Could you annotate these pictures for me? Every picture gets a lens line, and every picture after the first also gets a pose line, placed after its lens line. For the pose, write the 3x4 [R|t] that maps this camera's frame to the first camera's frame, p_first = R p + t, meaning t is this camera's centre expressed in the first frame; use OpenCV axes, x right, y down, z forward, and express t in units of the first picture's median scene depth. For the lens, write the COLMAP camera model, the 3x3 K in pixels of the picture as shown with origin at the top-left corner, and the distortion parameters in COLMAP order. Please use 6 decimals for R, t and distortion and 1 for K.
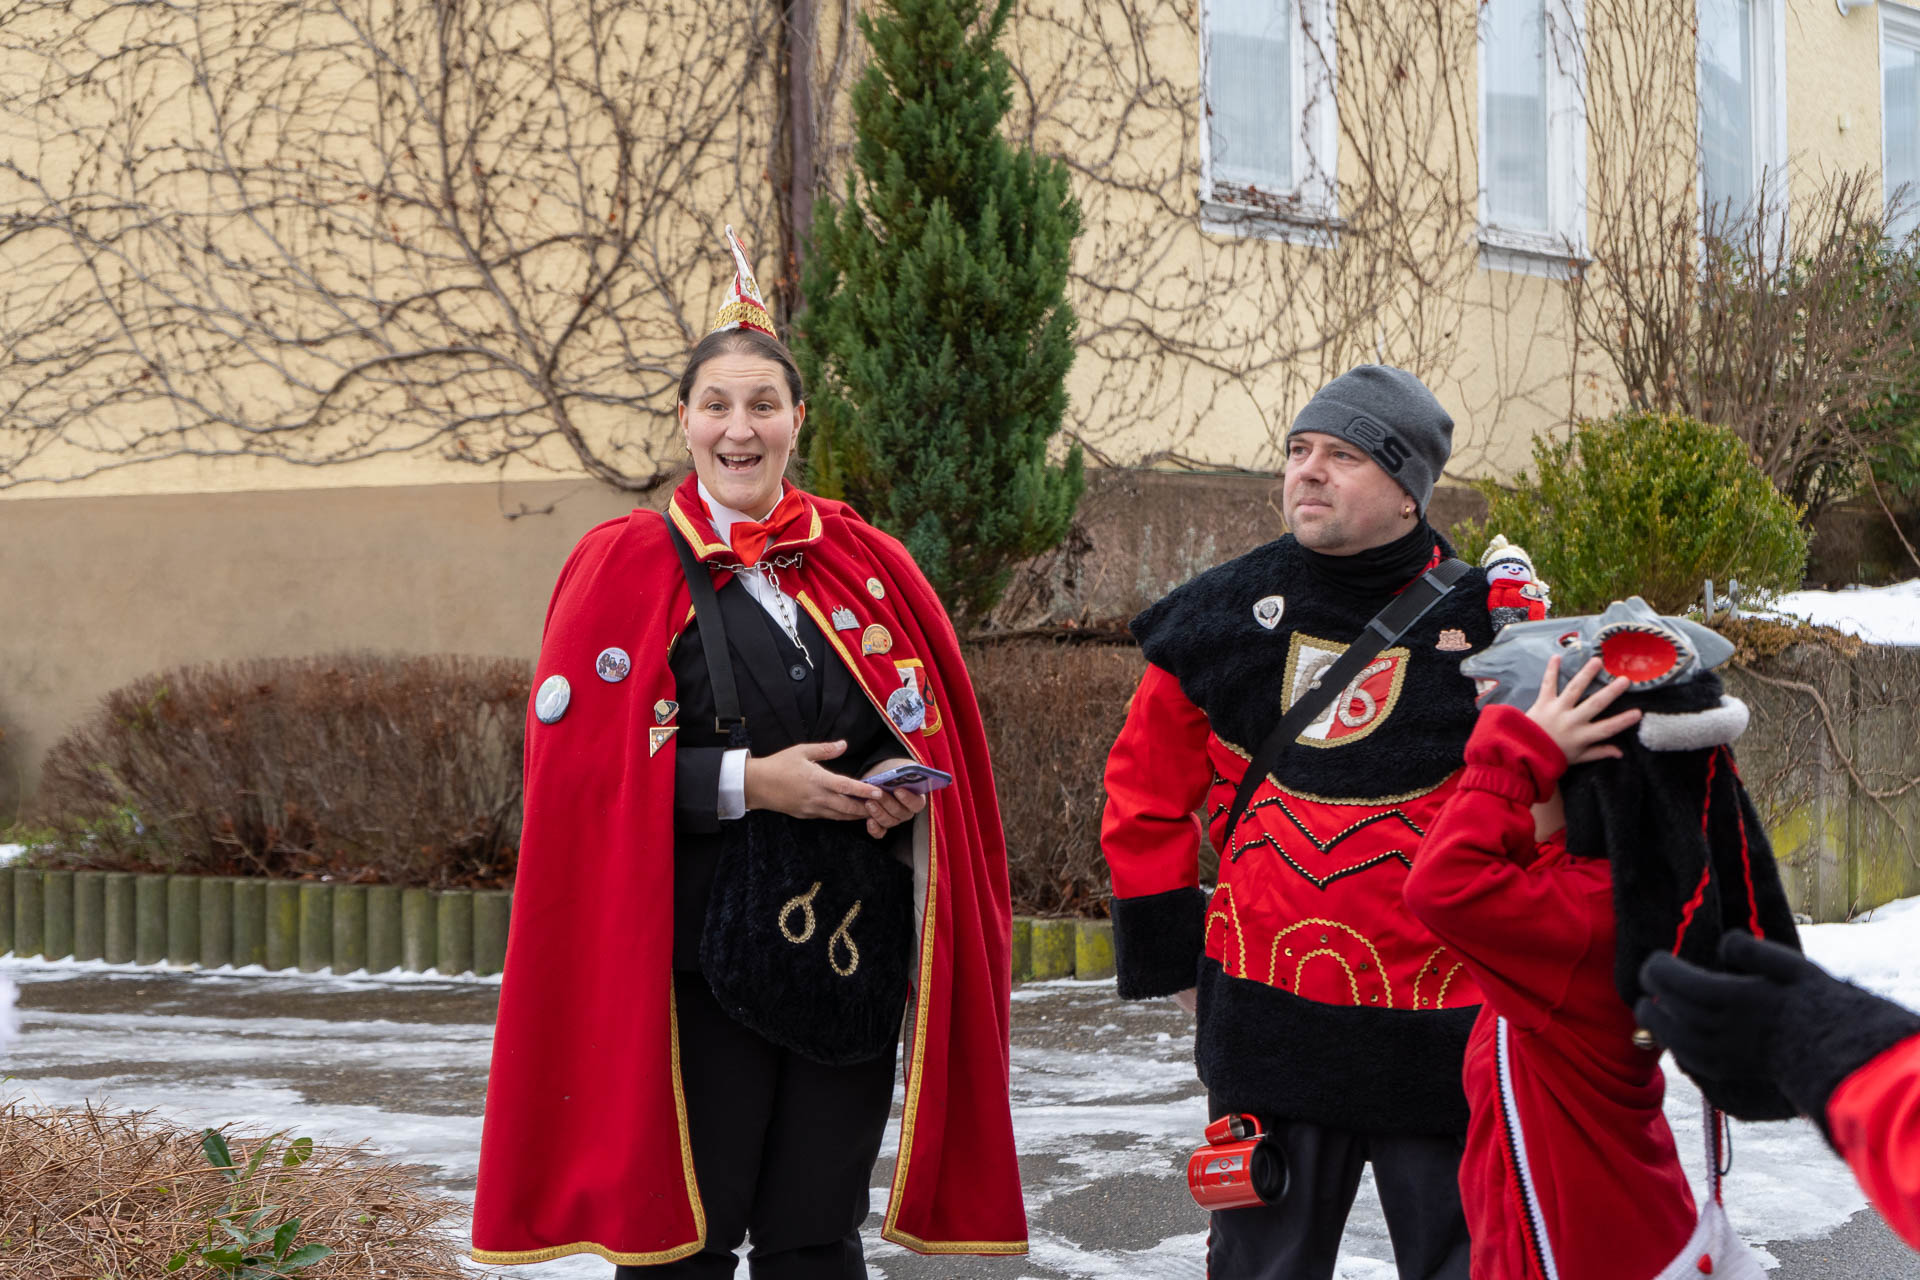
lens RADIAL K [[3871.1, 0, 965.9], [0, 3871.1, 636.8], [0, 0, 1]] dist [0.069042, 0.000000]
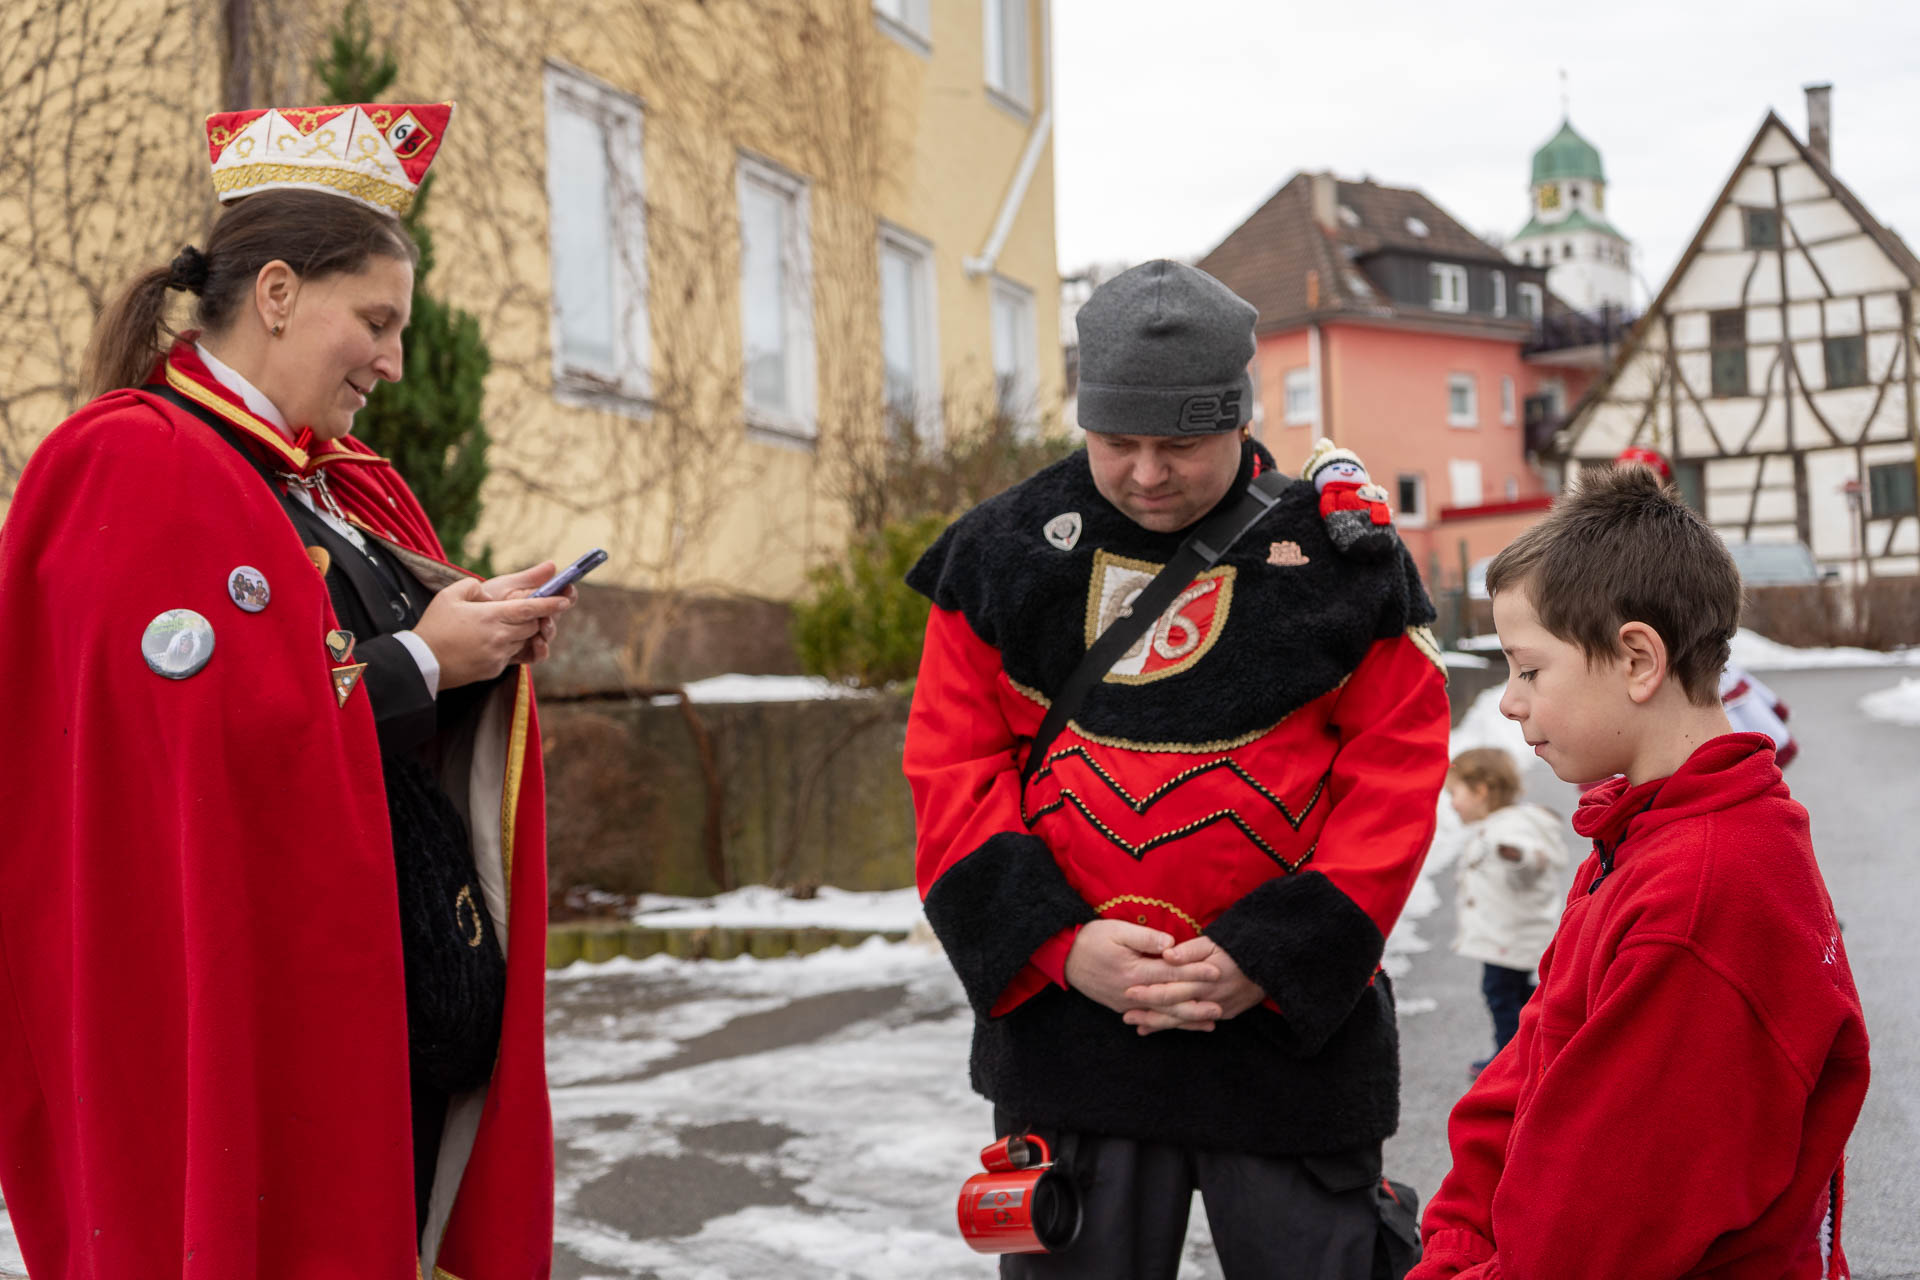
lens RADIAL K [[2462.3, 0, 952.5], [0, 2462.3, 621.9], [0, 0, 1]] dist [0.032390, 0.000000]
pose [[0.966573, -0.015697, 0.255911, -0.028771], [0.027693, 0.998676, -0.043340, 0.013093], [-0.254892, 0.048978, 0.965728, 0.180719]]
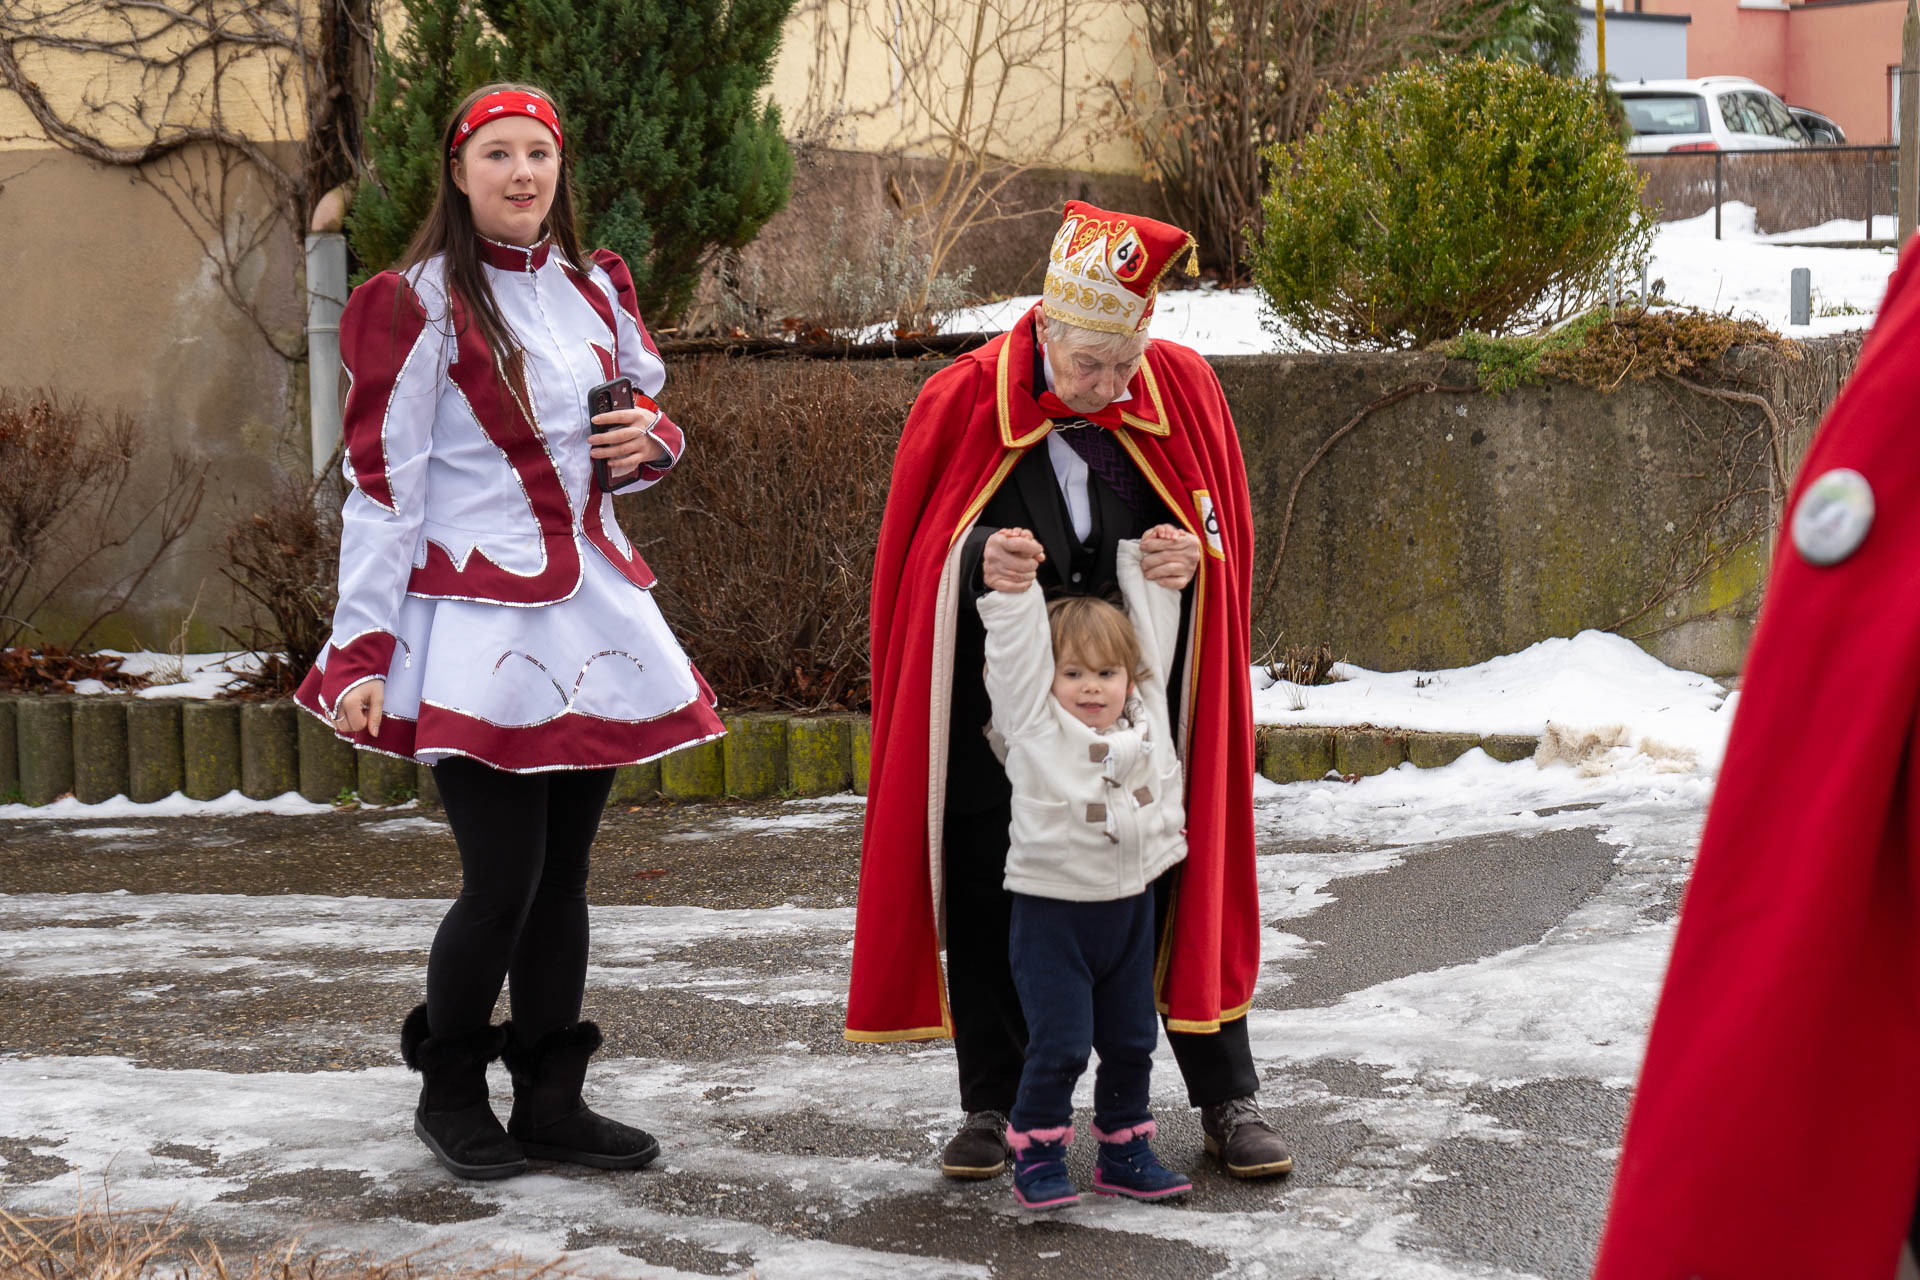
lens RADIAL K [[3871.1, 0, 949.5], [0, 3871.1, 633.5], [0, 0, 1]] dist [0.069042, 0.000000]
pose [[0.966247, -0.036484, 0.255022, -0.132389], [0.015894, 0.996478, 0.082339, -0.006440], [-0.257127, -0.075507, 0.963423, 0.218276]]
